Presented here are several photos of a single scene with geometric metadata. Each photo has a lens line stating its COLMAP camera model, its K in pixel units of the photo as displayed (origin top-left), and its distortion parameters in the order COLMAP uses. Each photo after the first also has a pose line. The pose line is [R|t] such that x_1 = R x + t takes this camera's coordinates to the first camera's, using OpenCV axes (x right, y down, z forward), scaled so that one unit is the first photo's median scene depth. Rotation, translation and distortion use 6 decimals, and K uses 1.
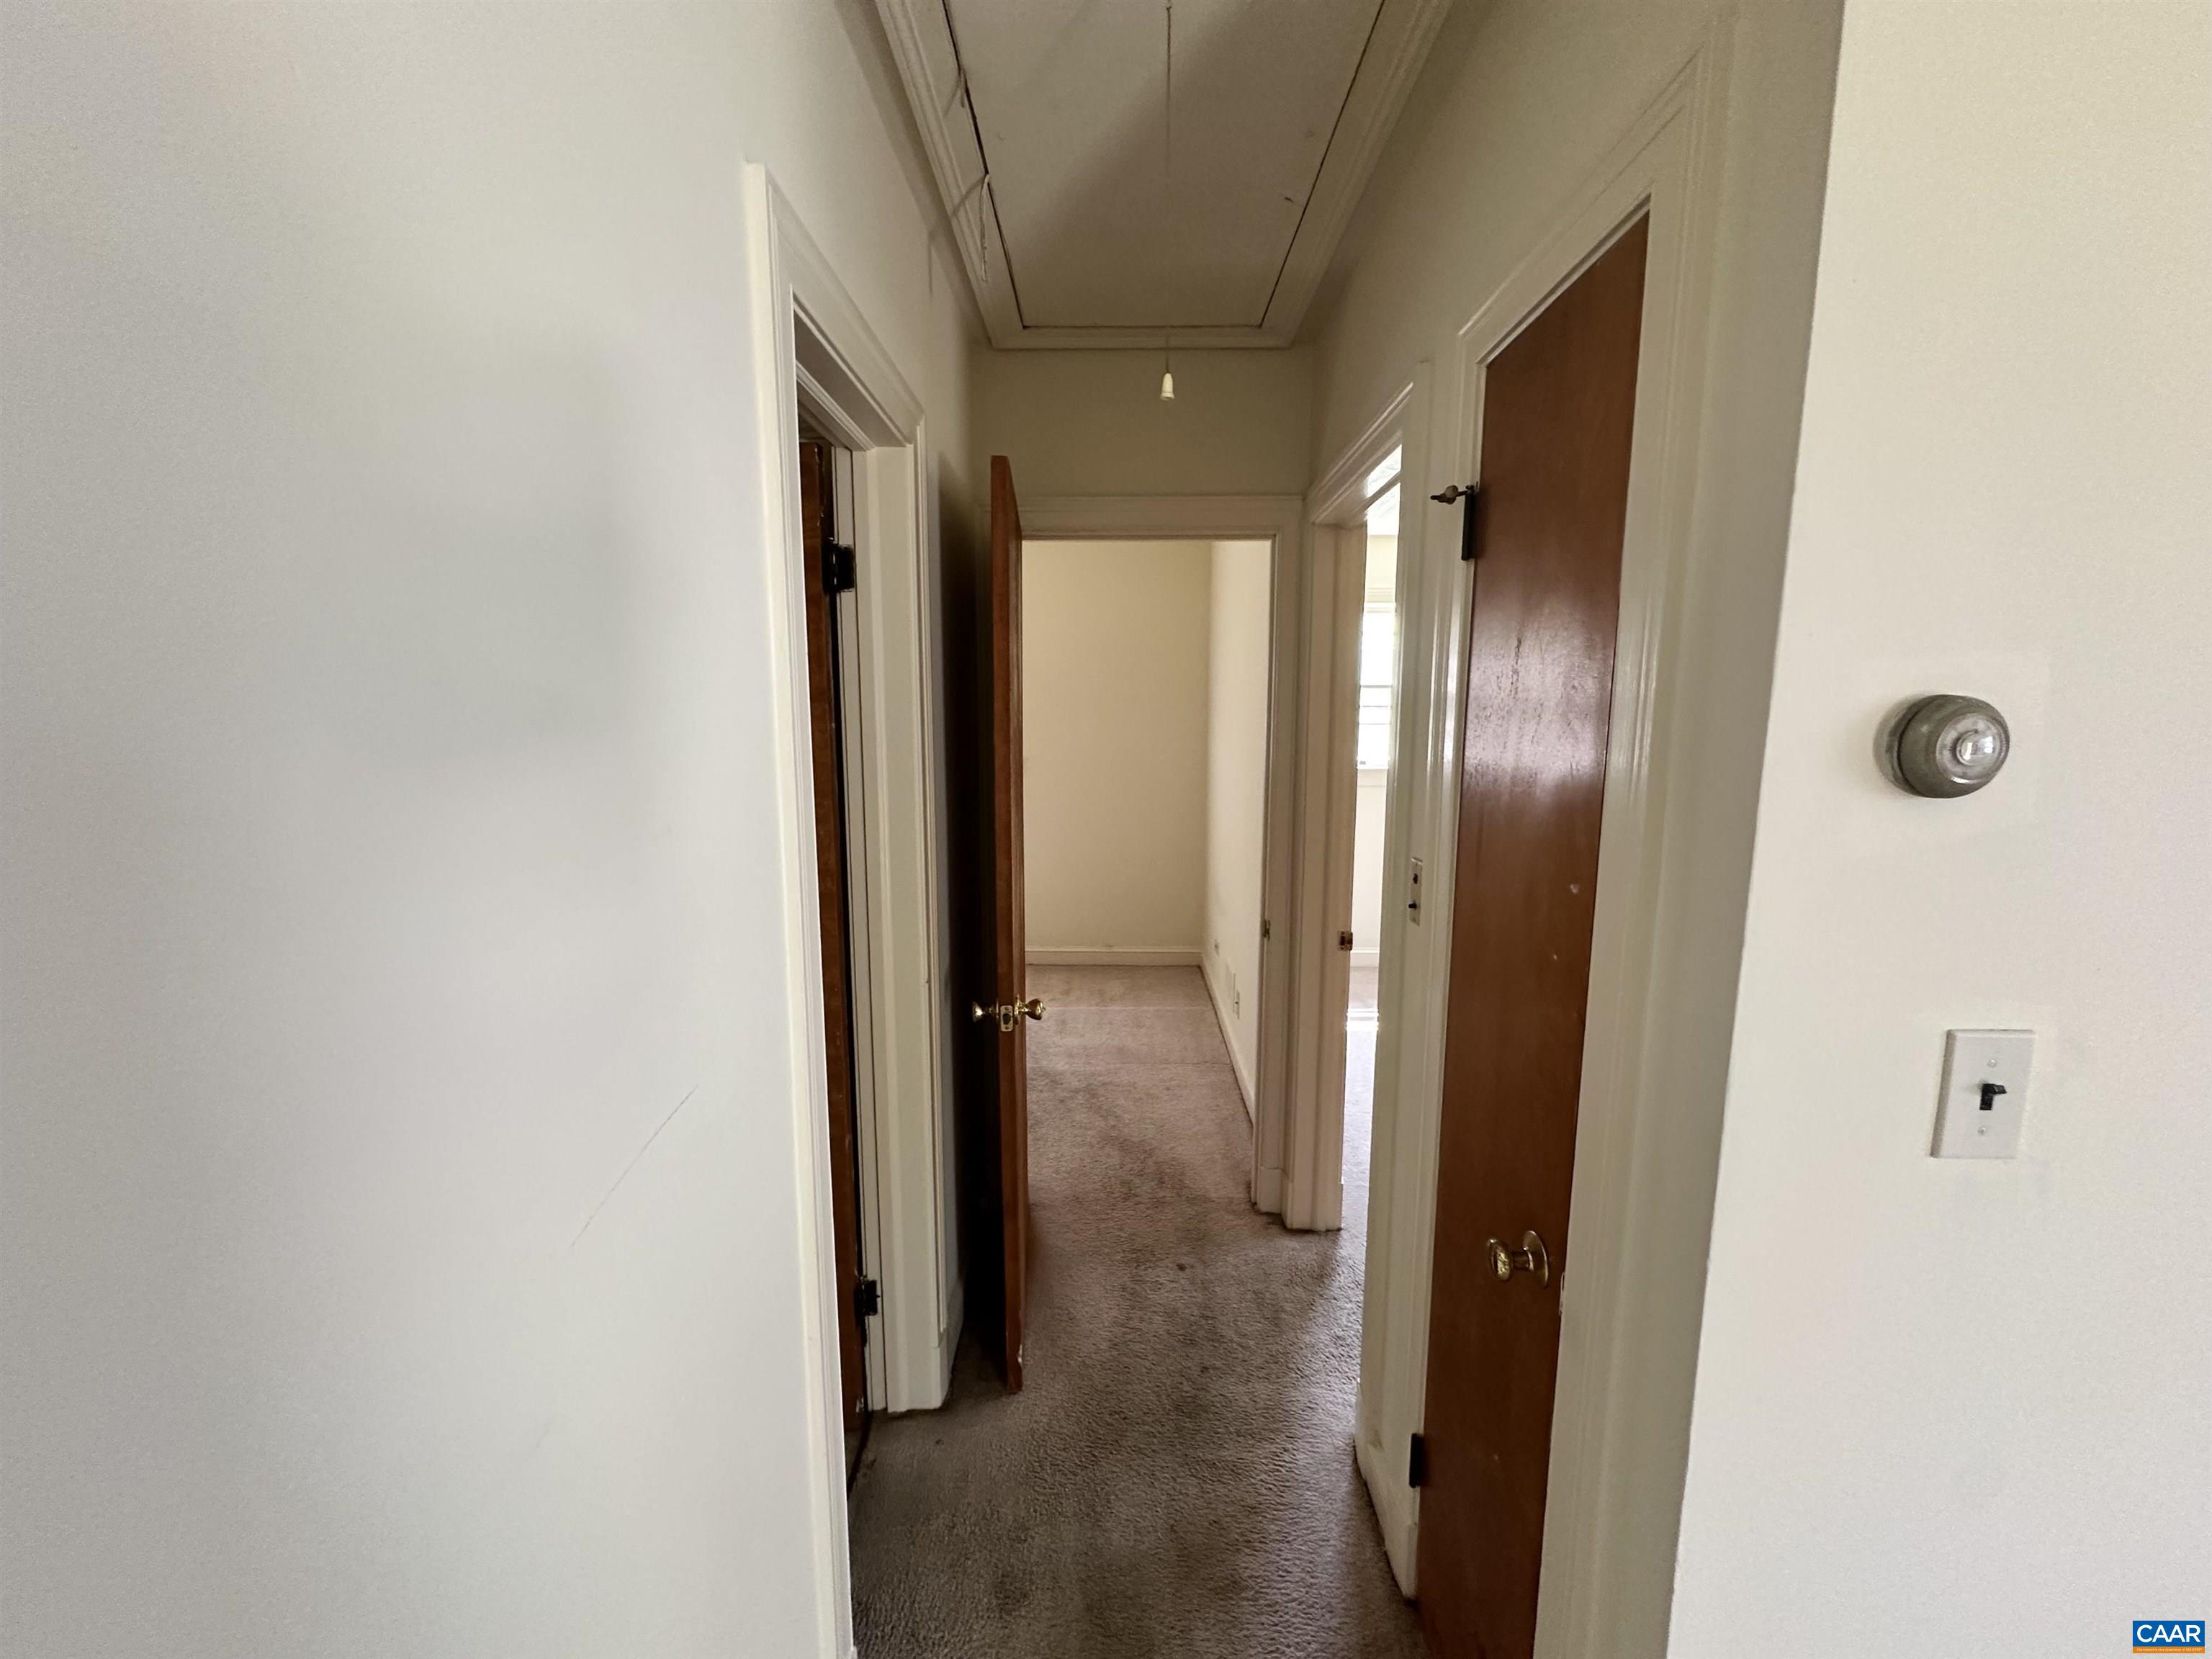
lens RADIAL K [[880.6, 0, 1106.0], [0, 880.6, 829.5], [0, 0, 1]] dist [-0.000281, -0.000090]
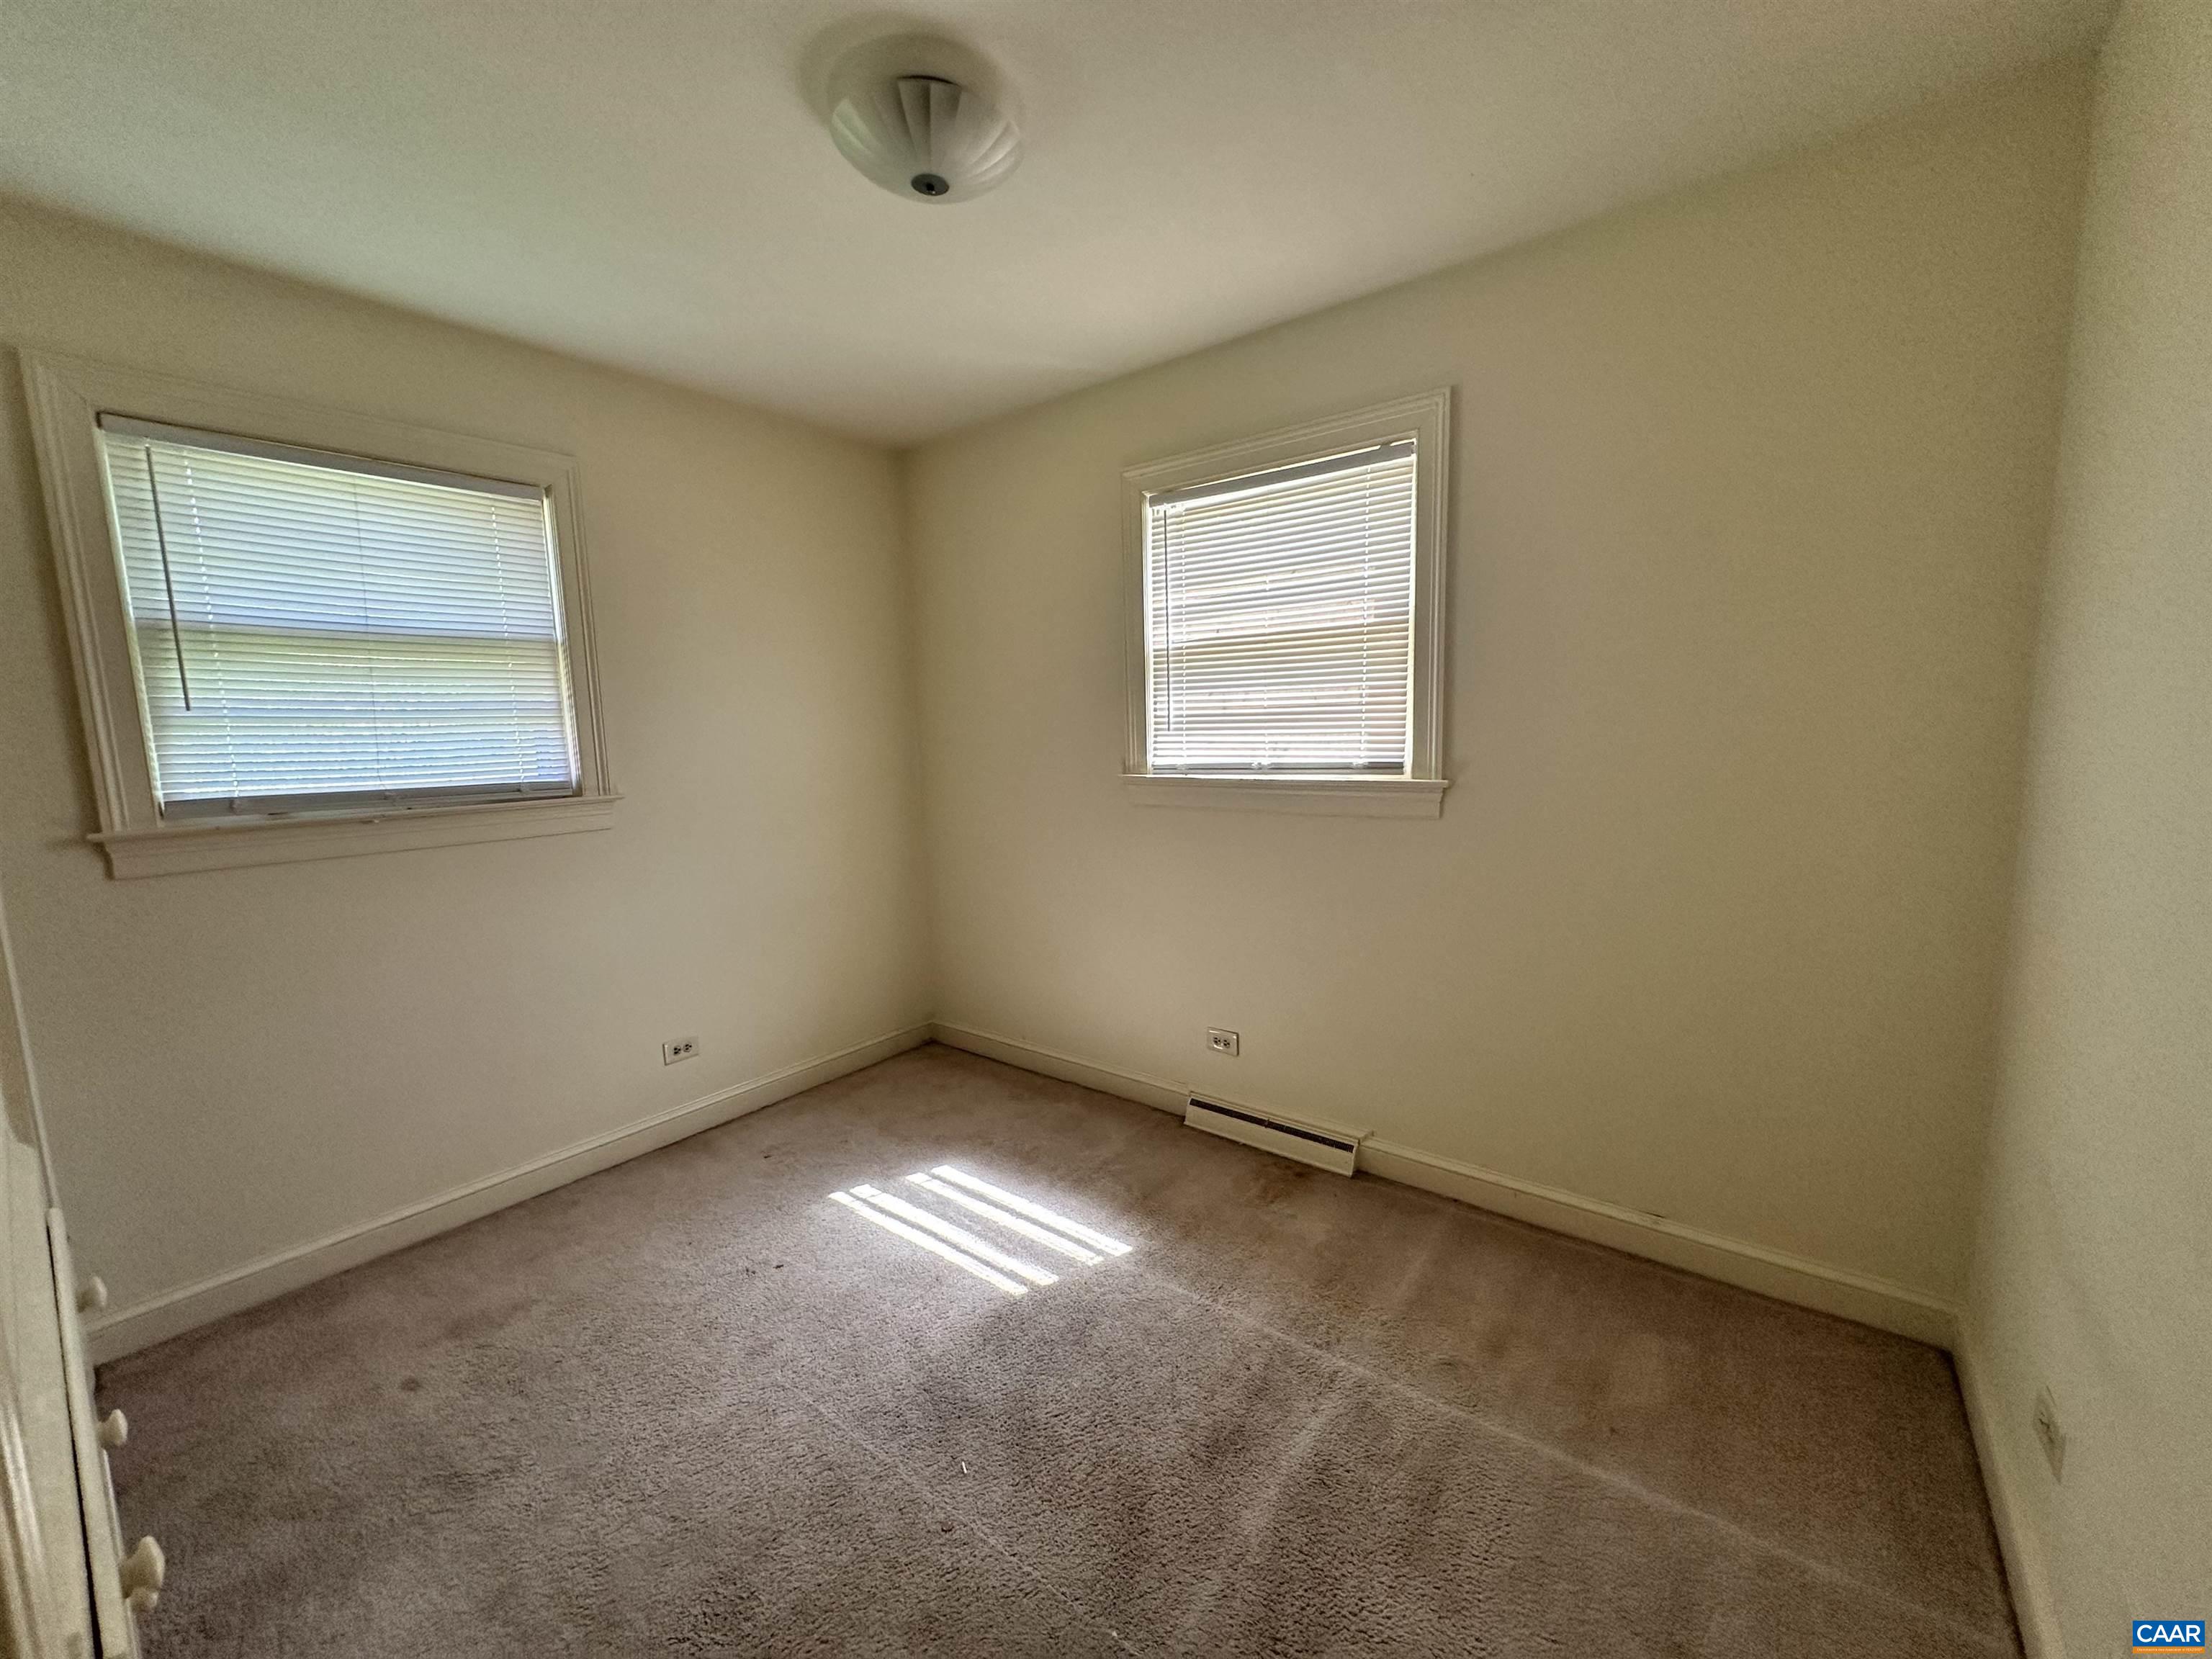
lens RADIAL K [[880.6, 0, 1106.0], [0, 880.6, 829.5], [0, 0, 1]] dist [-0.000281, -0.000090]
pose [[0.797705, 0.055107, -0.600525, 0.040654], [-0.057731, 0.998221, 0.014915, -0.045519], [0.600278, 0.022771, 0.799467, 0.552250]]
